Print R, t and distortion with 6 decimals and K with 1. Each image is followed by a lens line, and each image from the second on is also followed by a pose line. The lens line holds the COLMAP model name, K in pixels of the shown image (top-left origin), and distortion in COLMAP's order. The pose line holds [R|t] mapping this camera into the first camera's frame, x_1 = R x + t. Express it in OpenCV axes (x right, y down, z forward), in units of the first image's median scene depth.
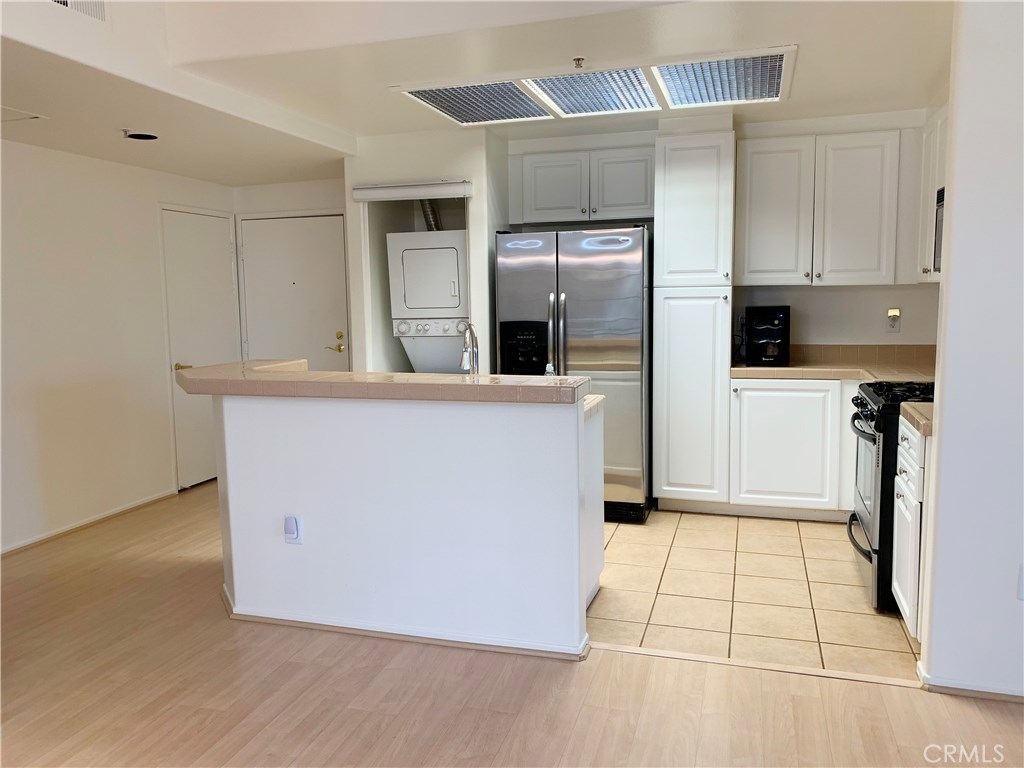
lens RADIAL K [[770.5, 0, 510.6], [0, 770.5, 381.5], [0, 0, 1]] dist [0.040433, -0.045944]
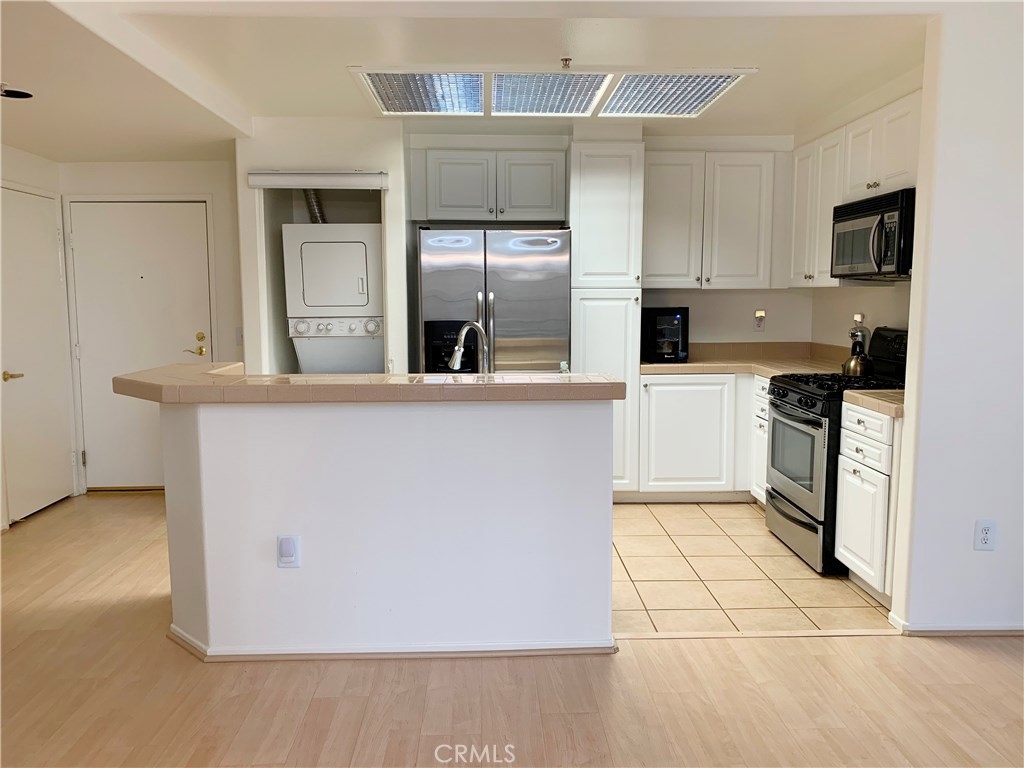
lens RADIAL K [[770.5, 0, 511.2], [0, 770.5, 386.5], [0, 0, 1]] dist [0.040433, -0.045944]
pose [[0.946227, -0.025748, 0.322478, -0.249665], [0.024549, 0.999668, 0.007785, -0.000420], [-0.322571, 0.000550, 0.946545, 0.055273]]
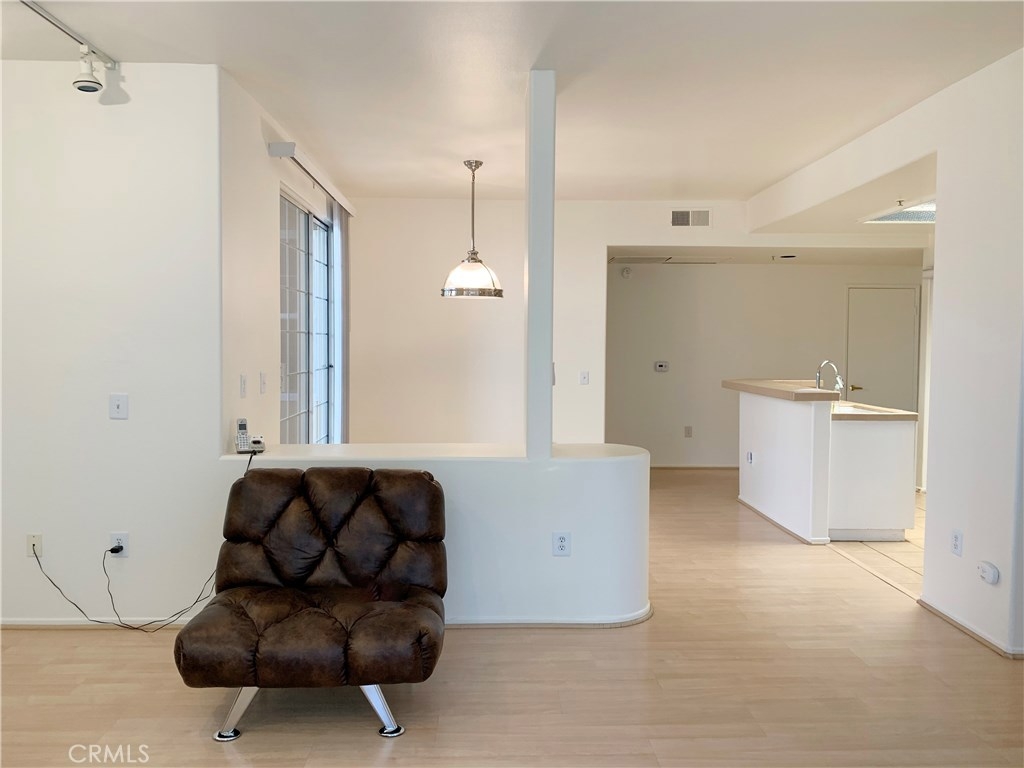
lens RADIAL K [[770.5, 0, 491.1], [0, 770.5, 382.9], [0, 0, 1]] dist [0.040433, -0.045944]
pose [[0.303131, 0.065904, -0.950667, 1.109001], [-0.101683, 0.994147, 0.036495, -0.008803], [0.947508, 0.085604, 0.308059, -0.220089]]
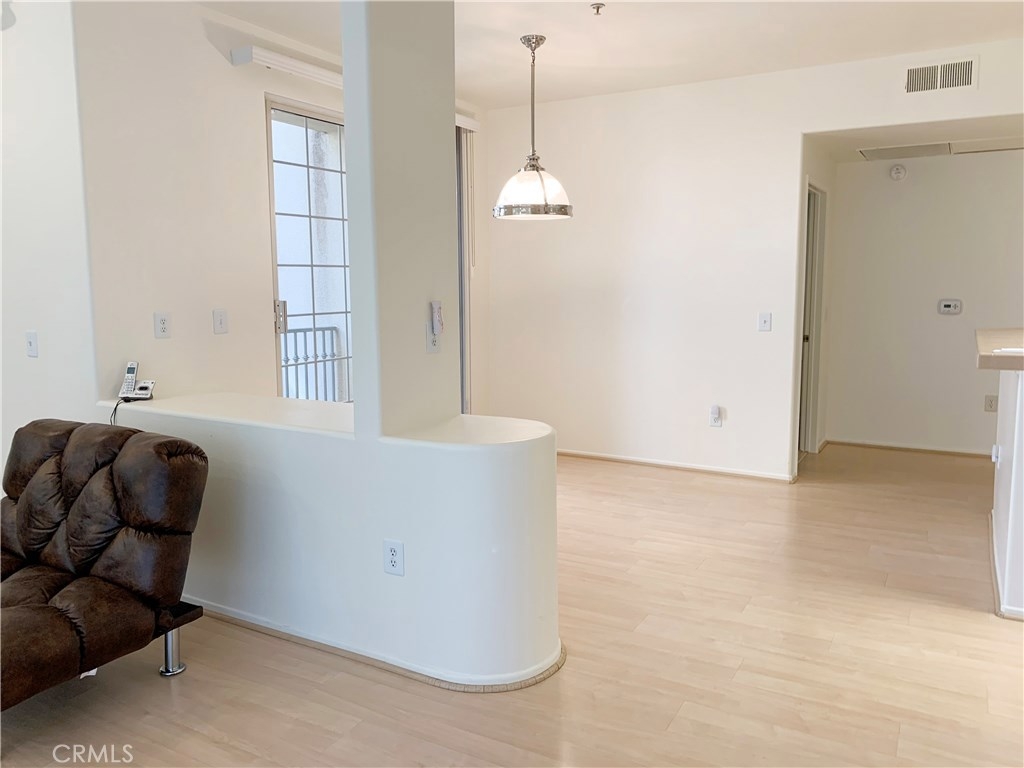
lens RADIAL K [[770.5, 0, 507.7], [0, 770.5, 374.9], [0, 0, 1]] dist [0.040433, -0.045944]
pose [[-0.225252, 0.137179, -0.964595, 0.864144], [-0.085948, 0.983381, 0.159921, -0.058170], [0.970502, 0.118927, -0.209718, 0.367356]]
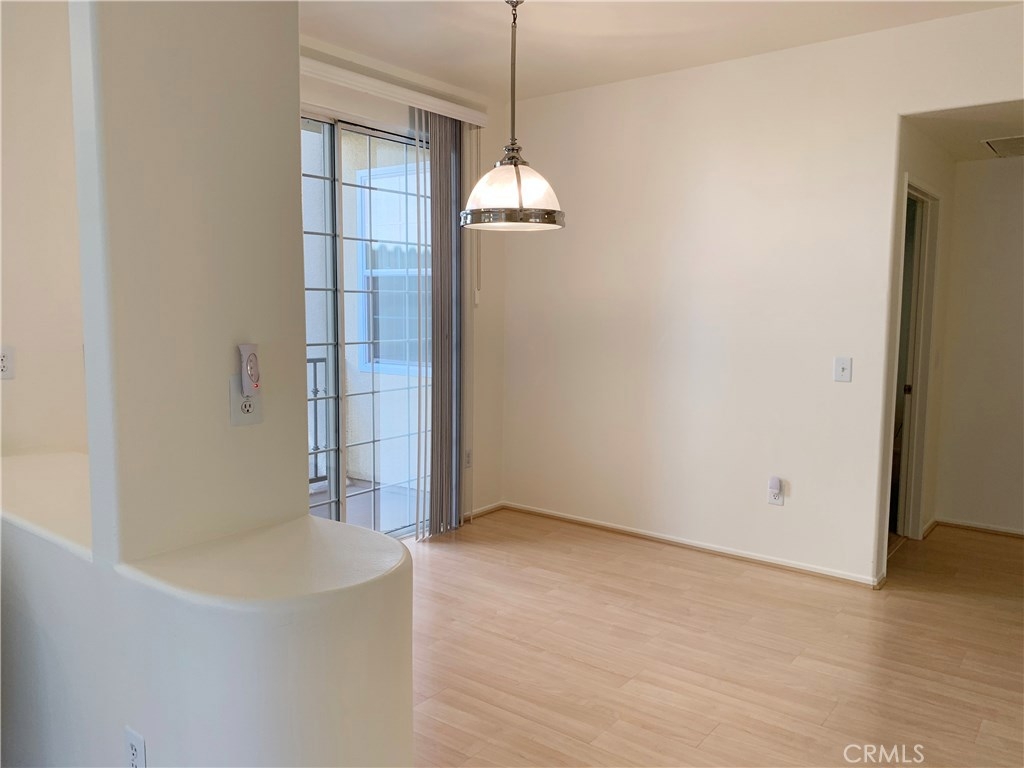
lens RADIAL K [[770.5, 0, 509.7], [0, 770.5, 386.1], [0, 0, 1]] dist [0.040433, -0.045944]
pose [[-0.357620, 0.111525, -0.927184, 0.562818], [-0.092318, 0.983758, 0.153938, -0.065339], [0.929293, 0.140647, -0.341516, 0.447042]]
